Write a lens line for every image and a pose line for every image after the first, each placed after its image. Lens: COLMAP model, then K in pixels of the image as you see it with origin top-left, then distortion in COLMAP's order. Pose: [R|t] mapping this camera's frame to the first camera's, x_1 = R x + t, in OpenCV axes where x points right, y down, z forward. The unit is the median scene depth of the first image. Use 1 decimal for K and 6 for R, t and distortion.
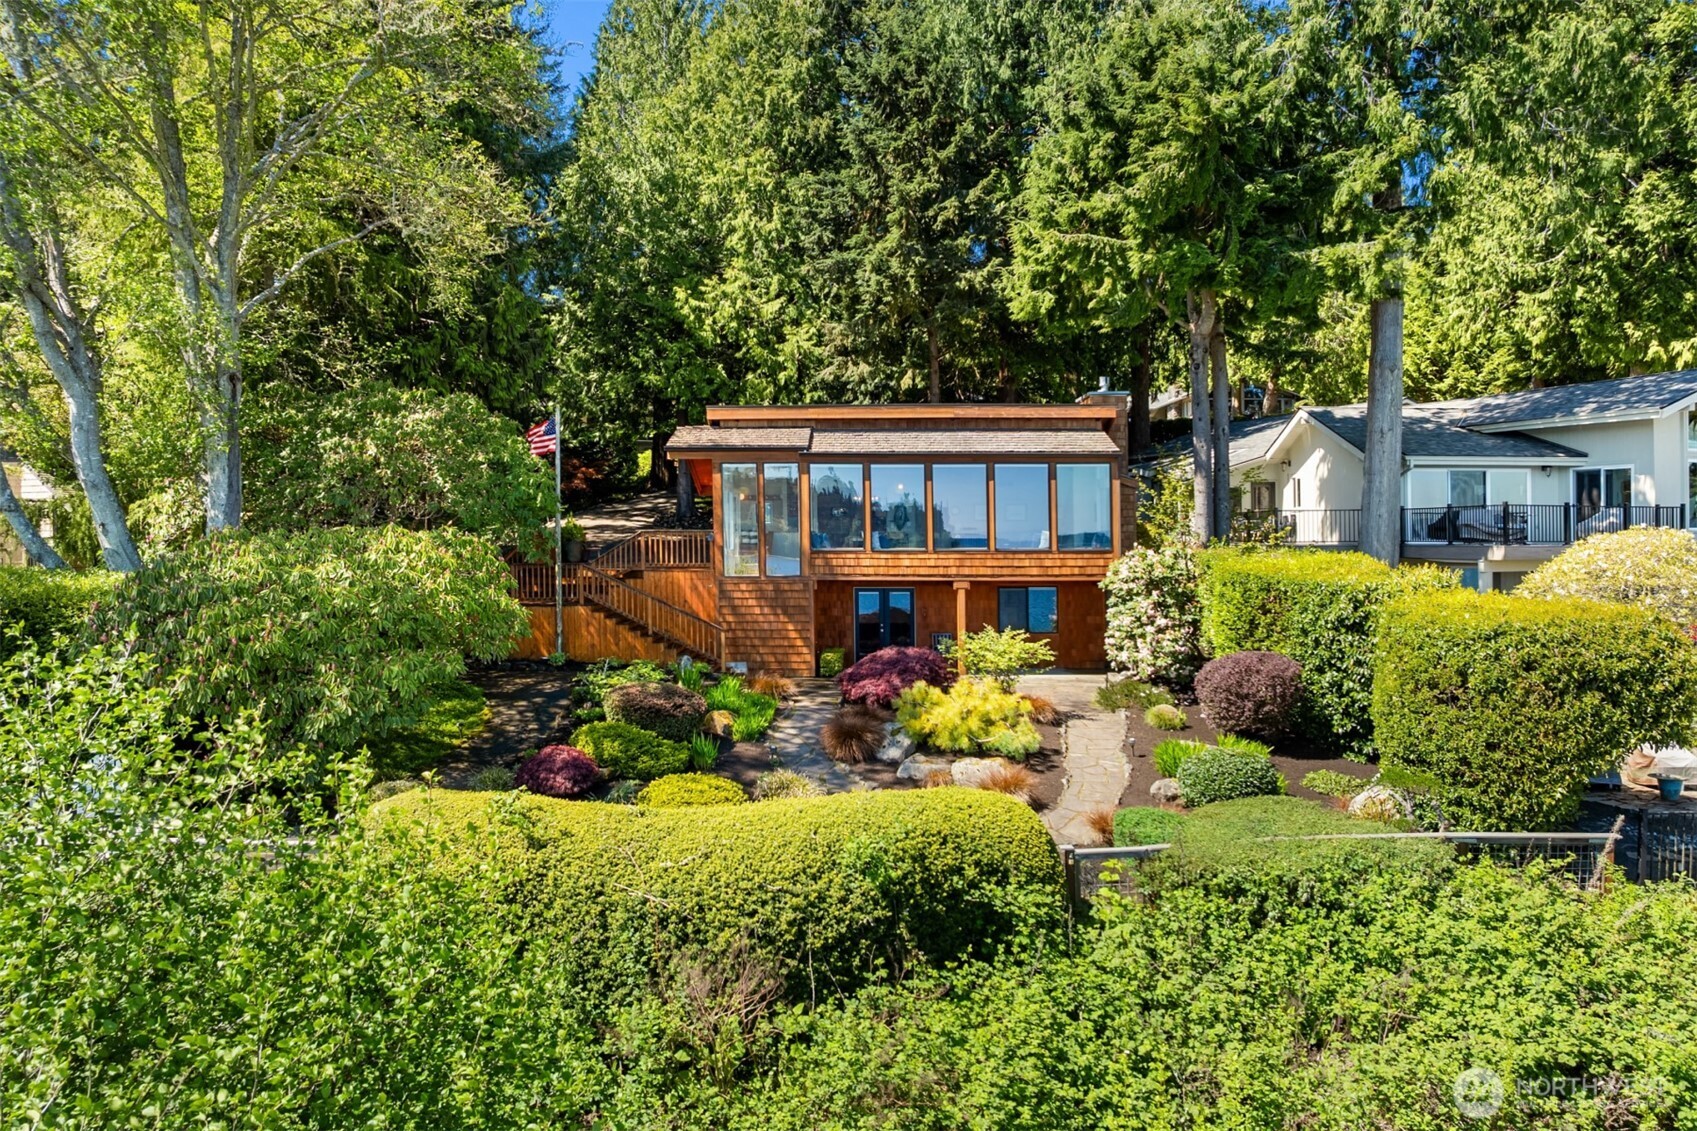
lens RADIAL K [[1205.6, 0, 848.5], [0, 1205.6, 565.5], [0, 0, 1]] dist [0.000602, 0.000527]
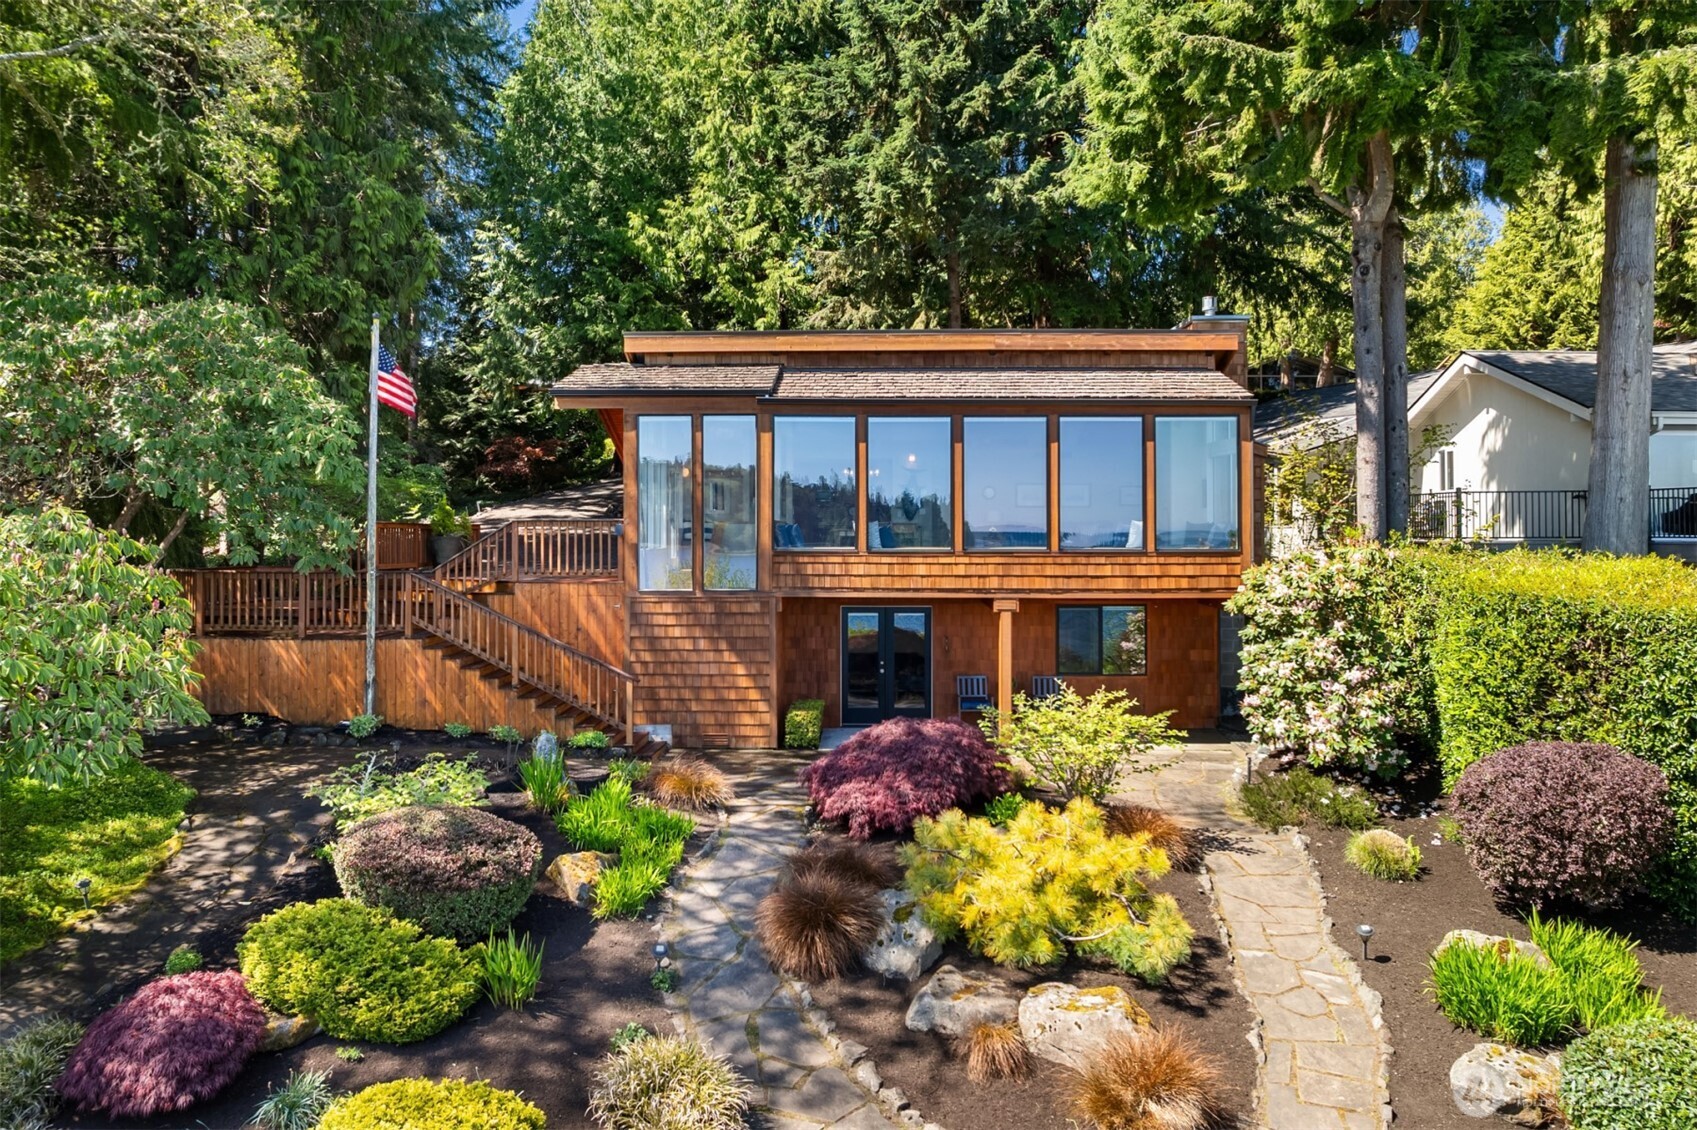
lens RADIAL K [[1167.0, 0, 790.8], [0, 1167.0, 701.7], [0, 0, 1]] dist [-0.004304, 0.001850]
pose [[0.998536, 0.008580, -0.053409, 0.010101], [-0.002036, 0.992603, 0.121389, -0.006623], [0.054056, -0.121102, 0.991167, 0.304072]]
